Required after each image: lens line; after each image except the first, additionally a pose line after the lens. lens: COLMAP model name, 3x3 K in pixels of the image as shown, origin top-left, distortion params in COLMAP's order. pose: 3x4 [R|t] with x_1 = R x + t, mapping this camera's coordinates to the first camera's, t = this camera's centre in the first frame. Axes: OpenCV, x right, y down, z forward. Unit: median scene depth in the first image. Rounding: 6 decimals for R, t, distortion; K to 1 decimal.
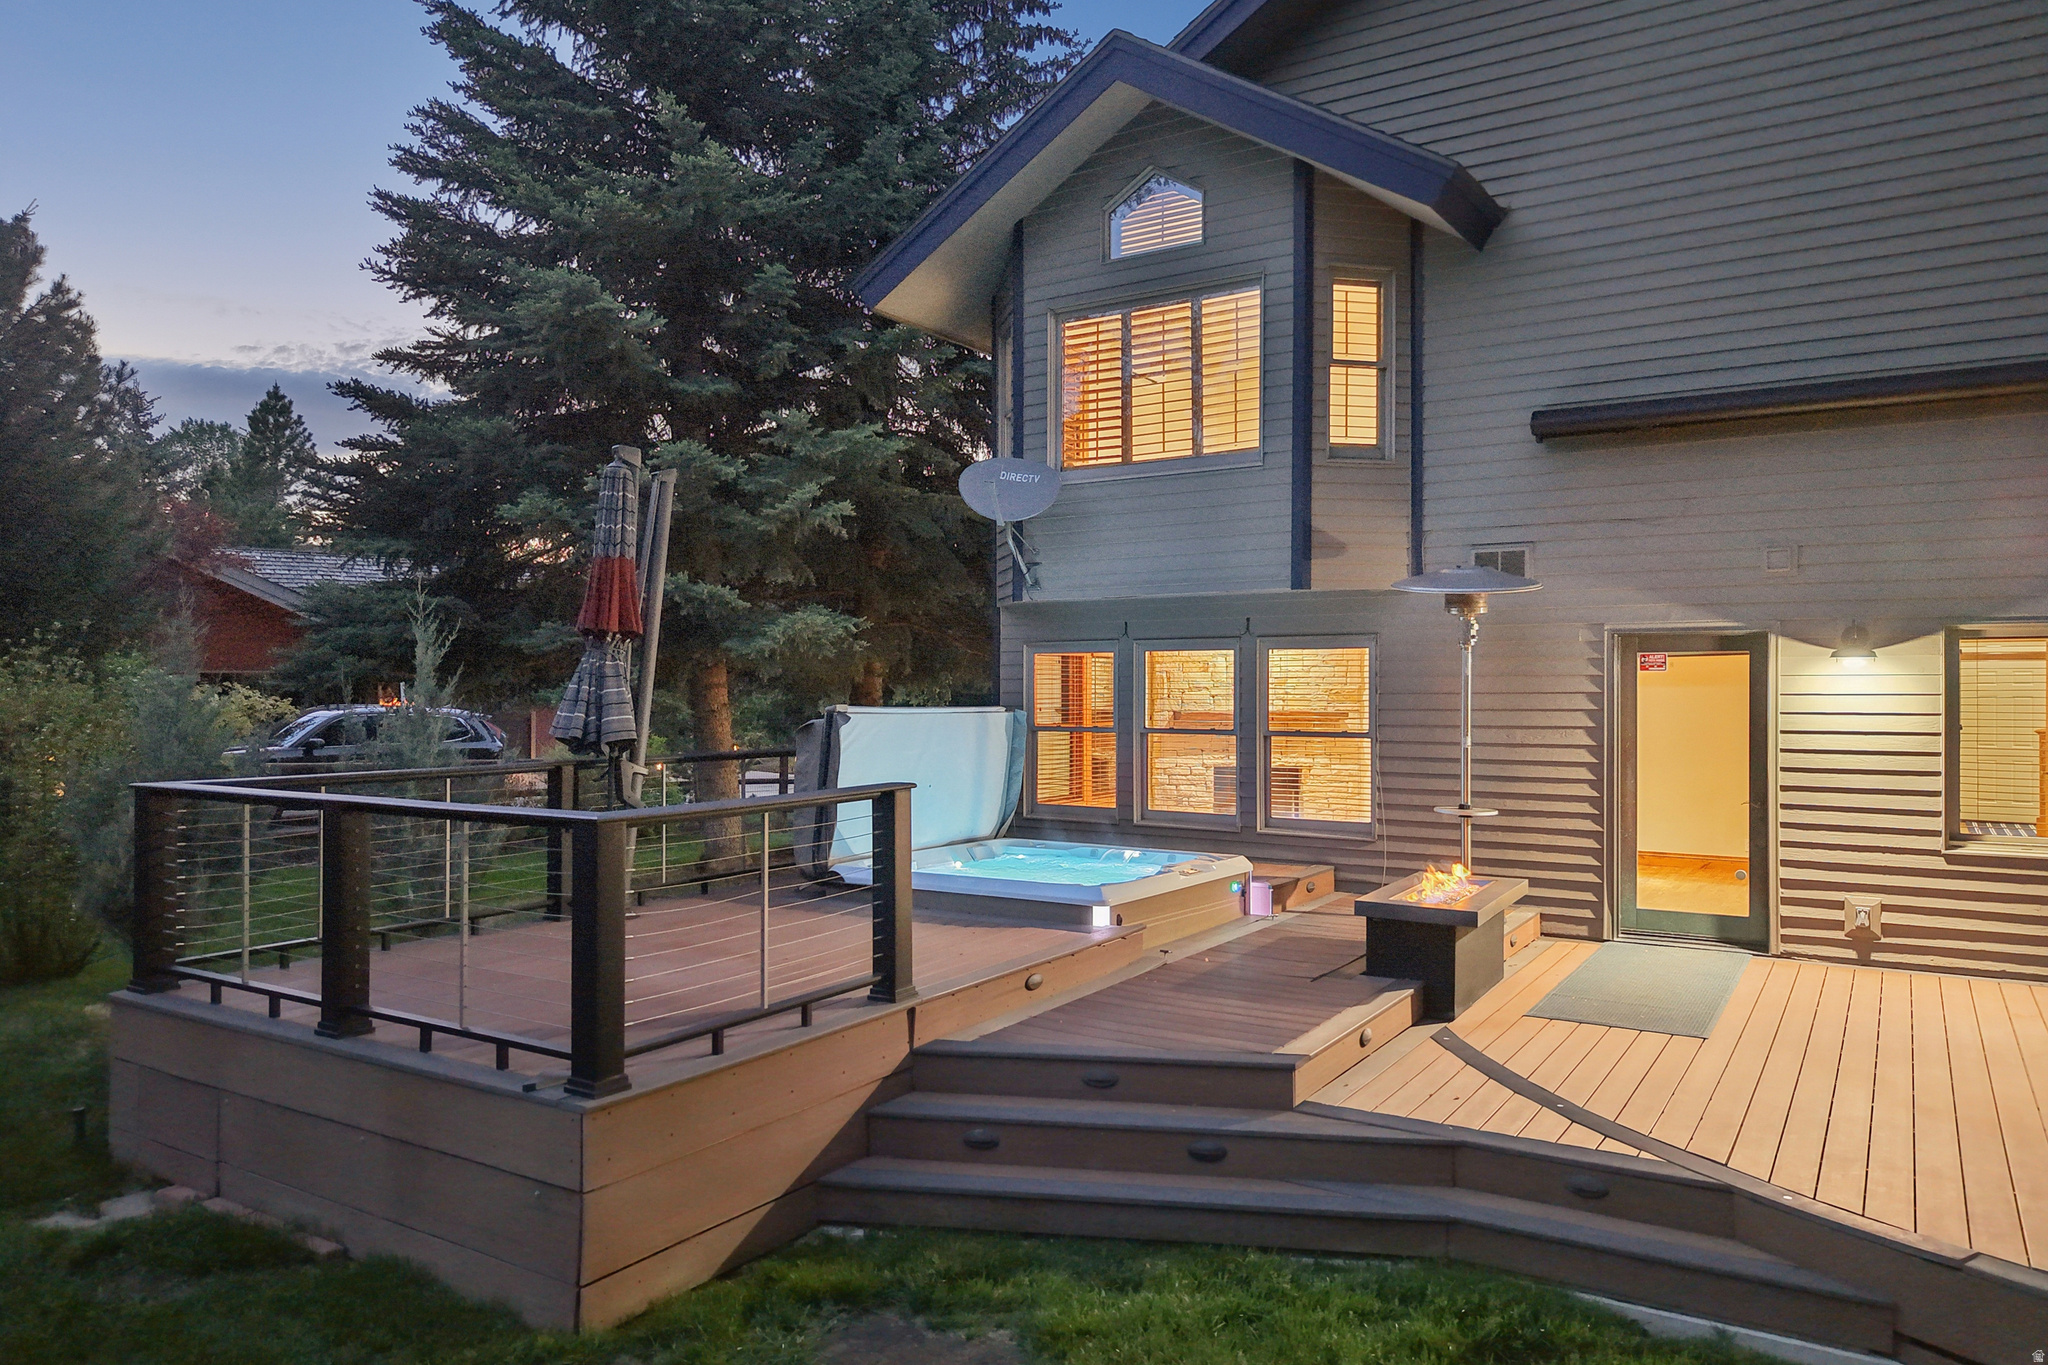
lens RADIAL K [[1374.2, 0, 1024.0], [0, 1374.2, 682.5], [0, 0, 1]] dist [0.008697, -0.000926]
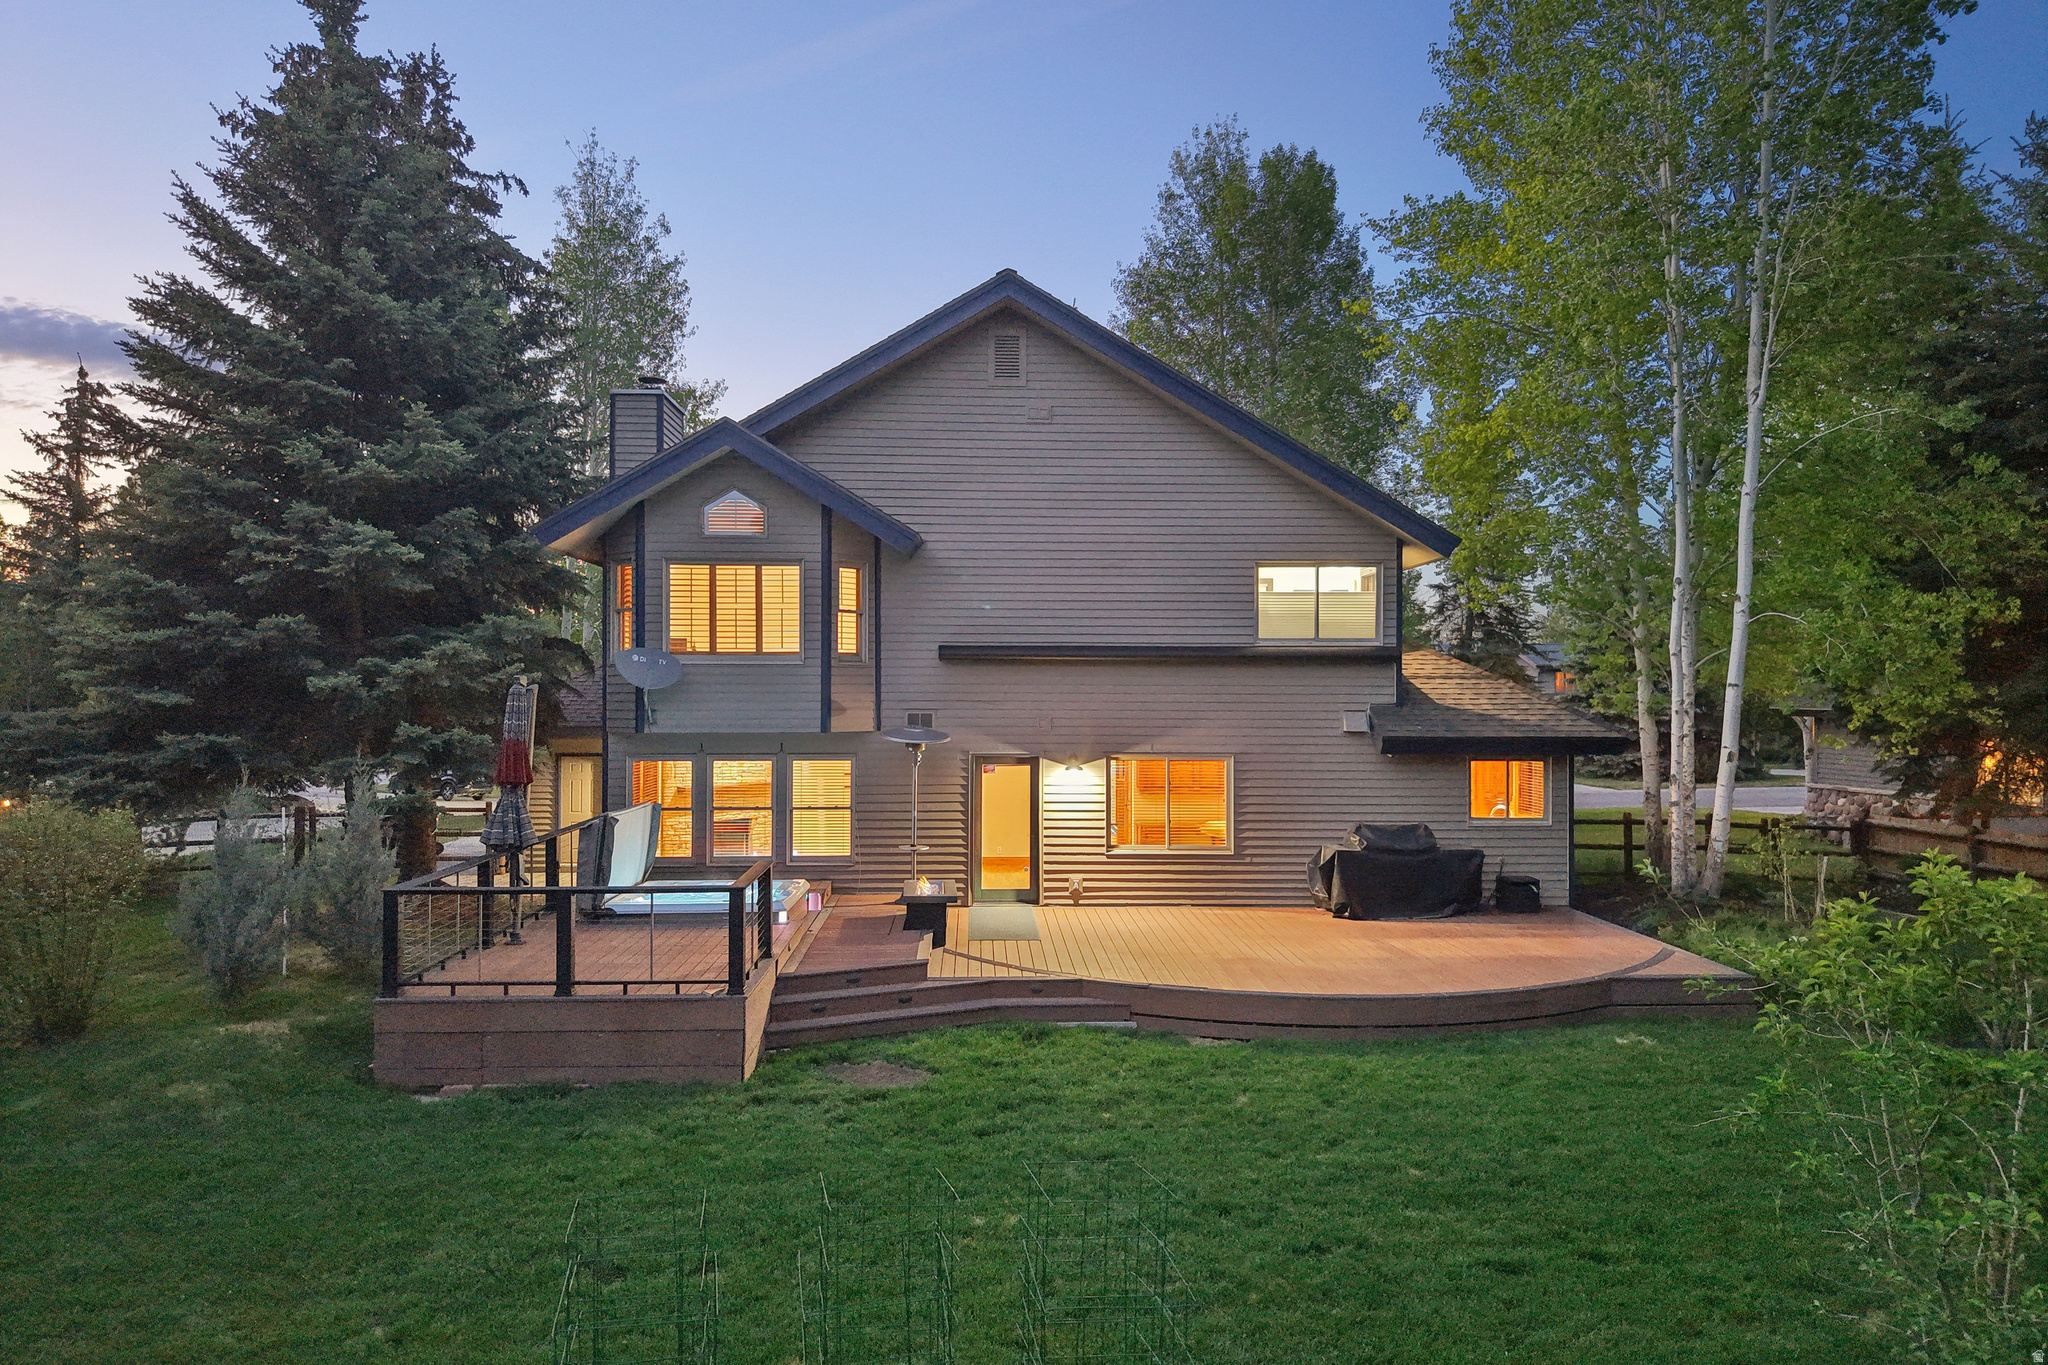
lens RADIAL K [[1374.2, 0, 1024.0], [0, 1374.2, 682.5], [0, 0, 1]] dist [0.008697, -0.000926]
pose [[0.820751, 0.002354, 0.571282, -0.673367], [-0.003710, 0.999992, 0.001210, -0.146445], [-0.571274, -0.003113, 0.820753, -0.714797]]
